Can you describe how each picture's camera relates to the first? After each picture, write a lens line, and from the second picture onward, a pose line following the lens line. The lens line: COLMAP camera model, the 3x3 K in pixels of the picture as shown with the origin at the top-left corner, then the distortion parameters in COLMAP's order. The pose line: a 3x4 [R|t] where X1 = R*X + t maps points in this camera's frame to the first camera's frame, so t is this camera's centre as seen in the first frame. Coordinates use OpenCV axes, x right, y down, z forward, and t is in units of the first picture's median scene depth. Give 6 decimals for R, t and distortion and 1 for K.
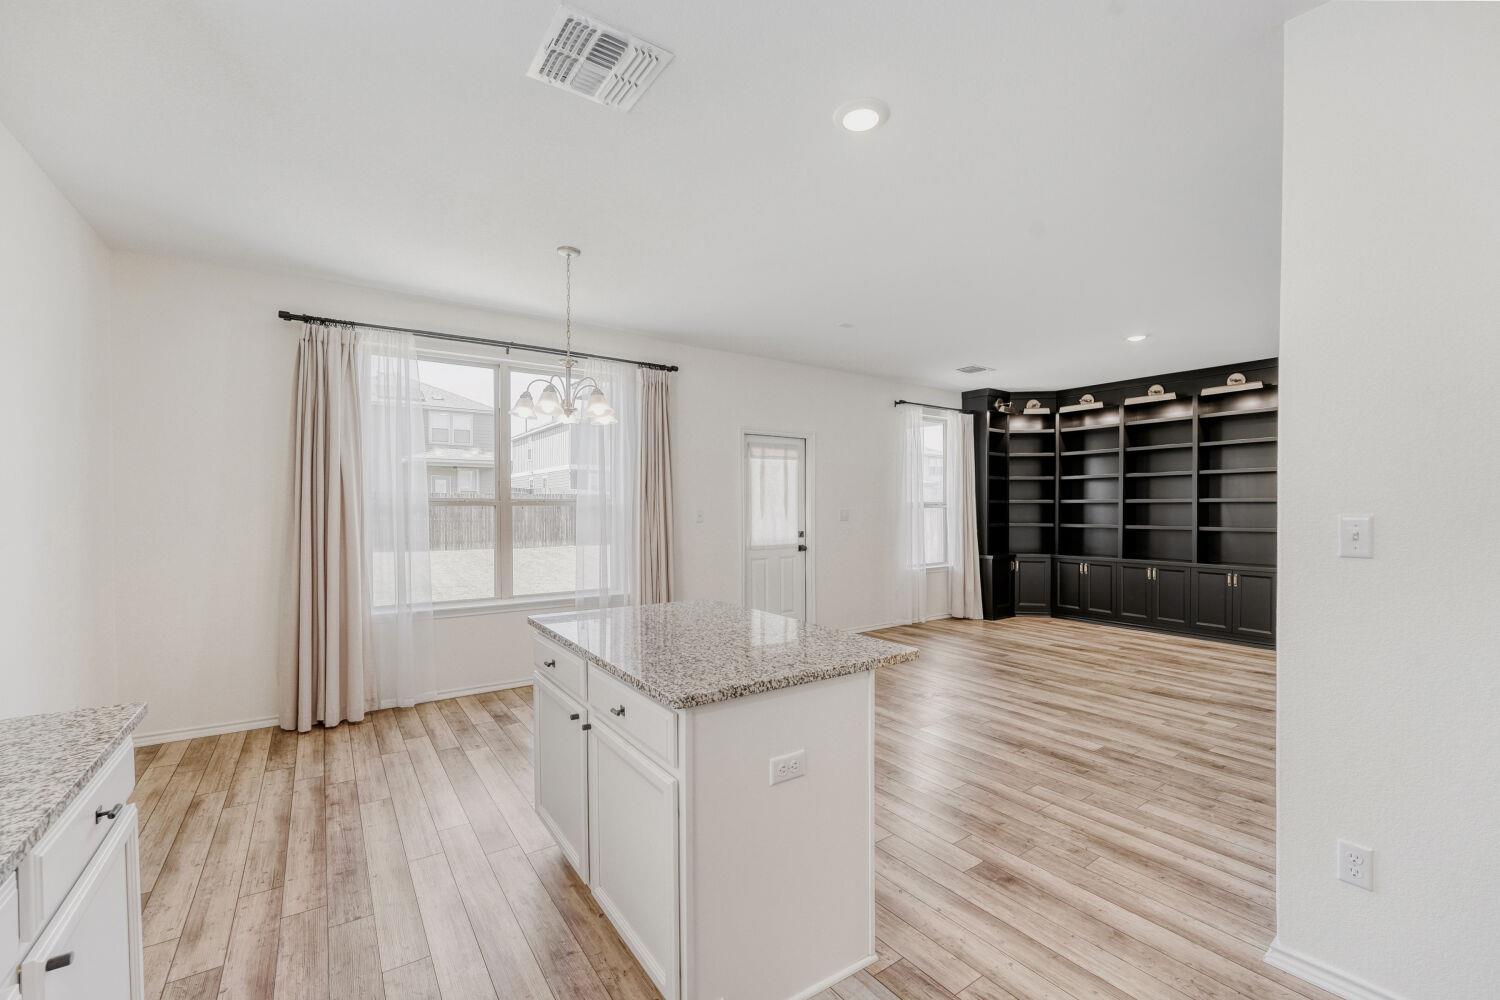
lens RADIAL K [[619.2, 0, 756.3], [0, 619.2, 510.3], [0, 0, 1]] dist [-0.024184, -0.000076]
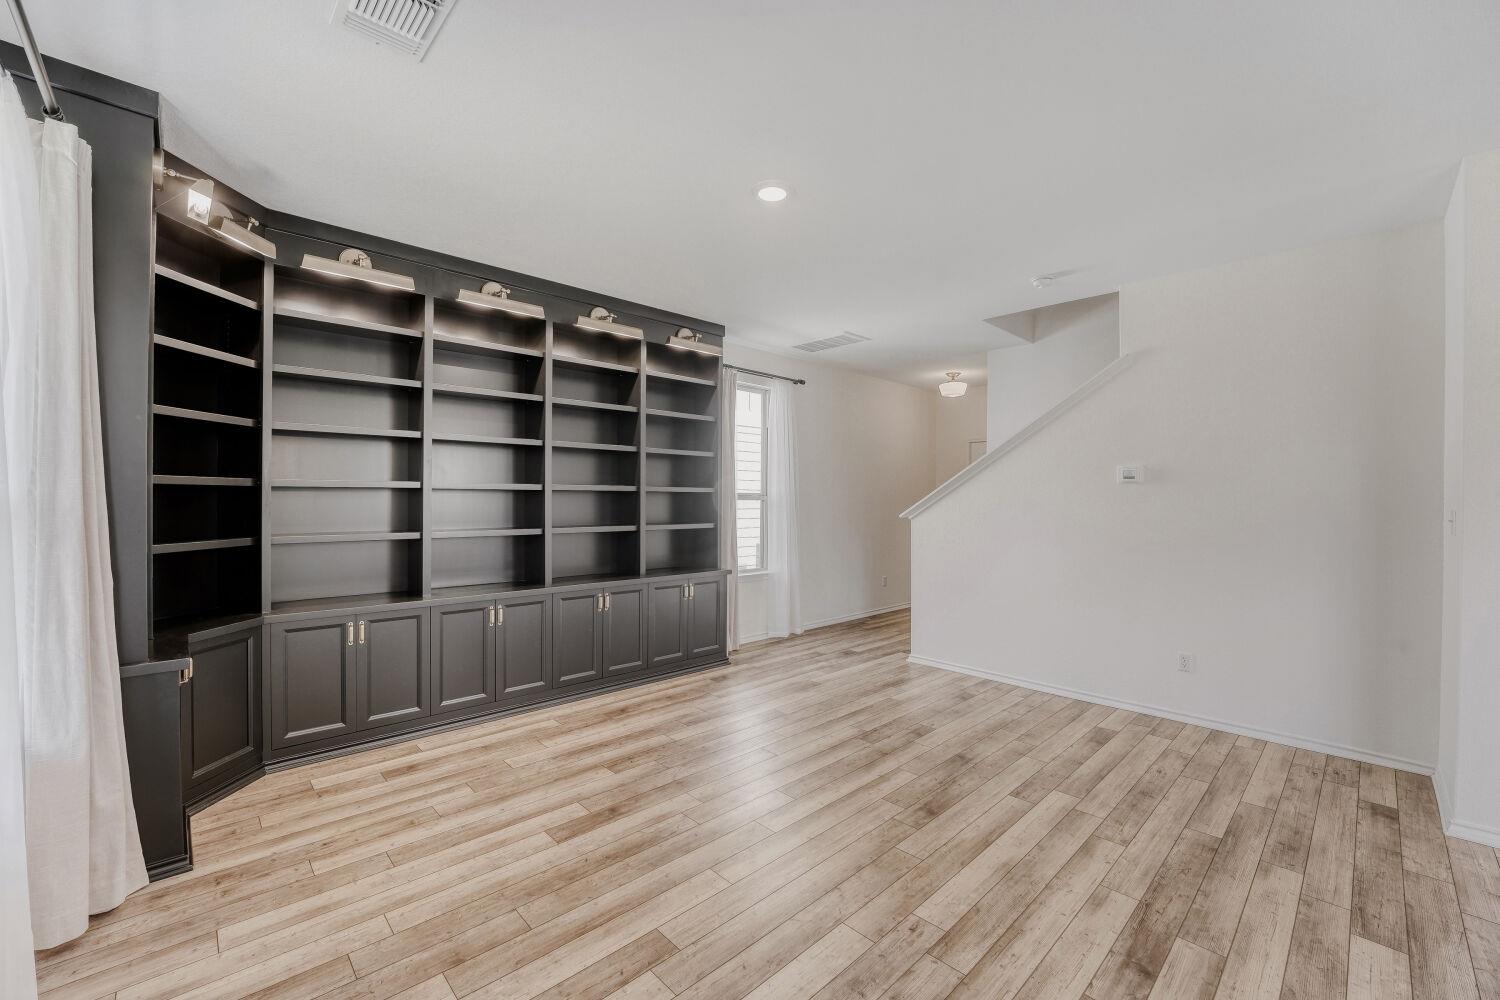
lens RADIAL K [[613.4, 0, 752.7], [0, 613.4, 490.7], [0, 0, 1]] dist [-0.023232, 0.000371]
pose [[-0.144929, 0.008146, 0.989409, 0.054006], [-0.003377, 0.999956, -0.008728, -0.006257], [-0.989436, -0.004606, -0.144895, 0.796983]]
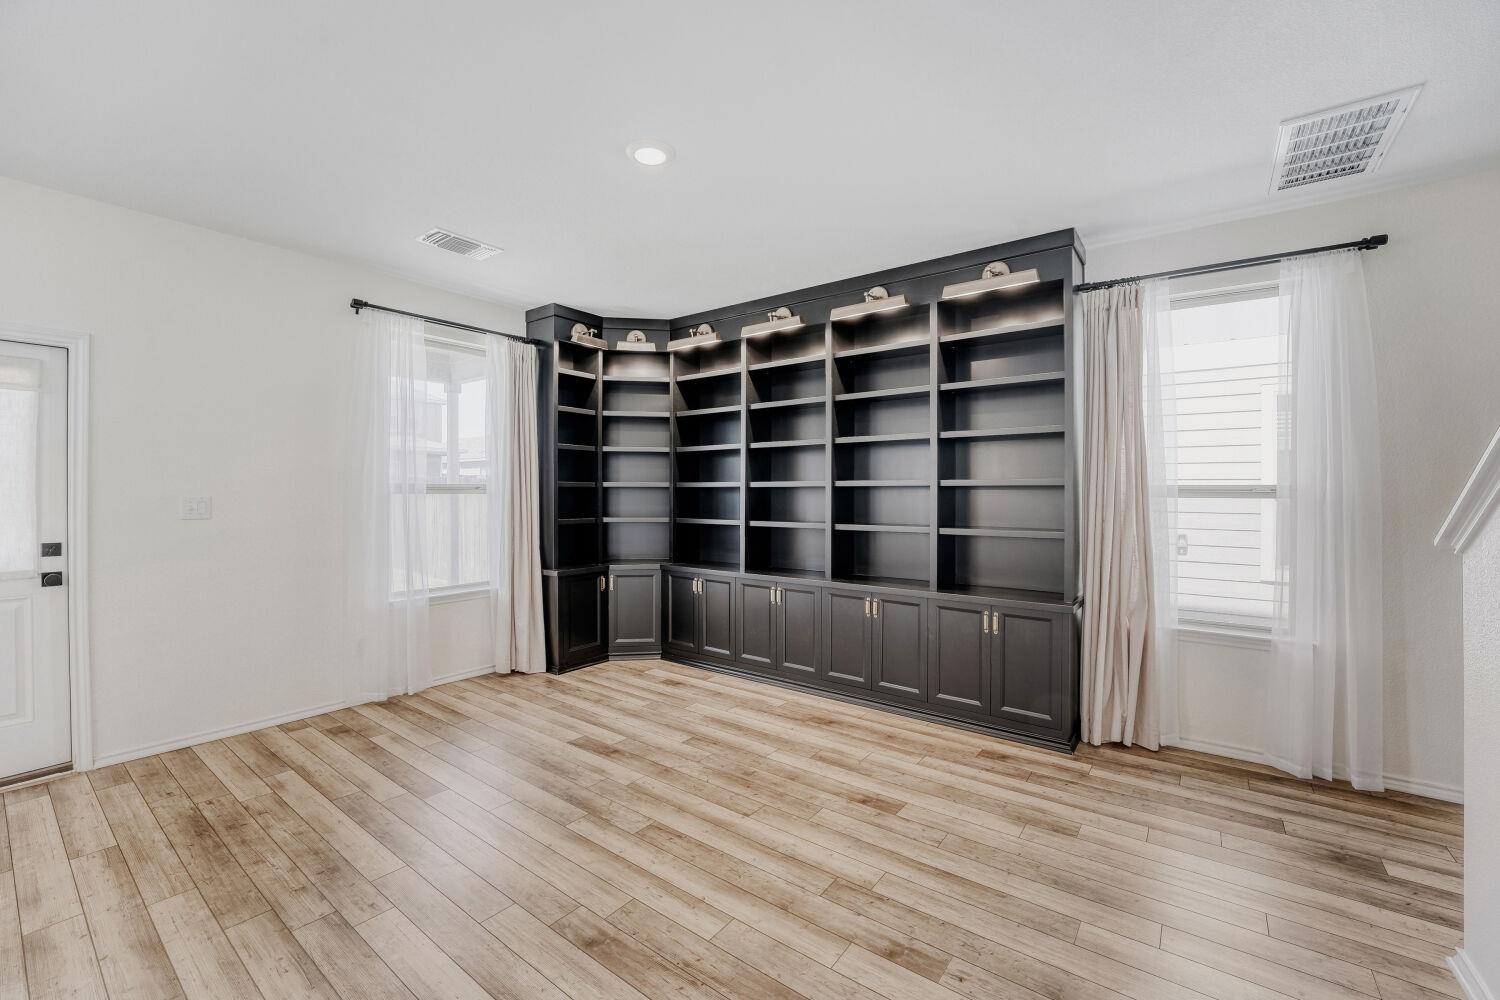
lens RADIAL K [[613.4, 0, 752.7], [0, 613.4, 490.7], [0, 0, 1]] dist [-0.023232, 0.000371]
pose [[0.952680, 0.003491, 0.303956, 0.398157], [-0.001612, 0.999978, -0.006433, -0.003675], [-0.303971, 0.005638, 0.952664, 0.362920]]
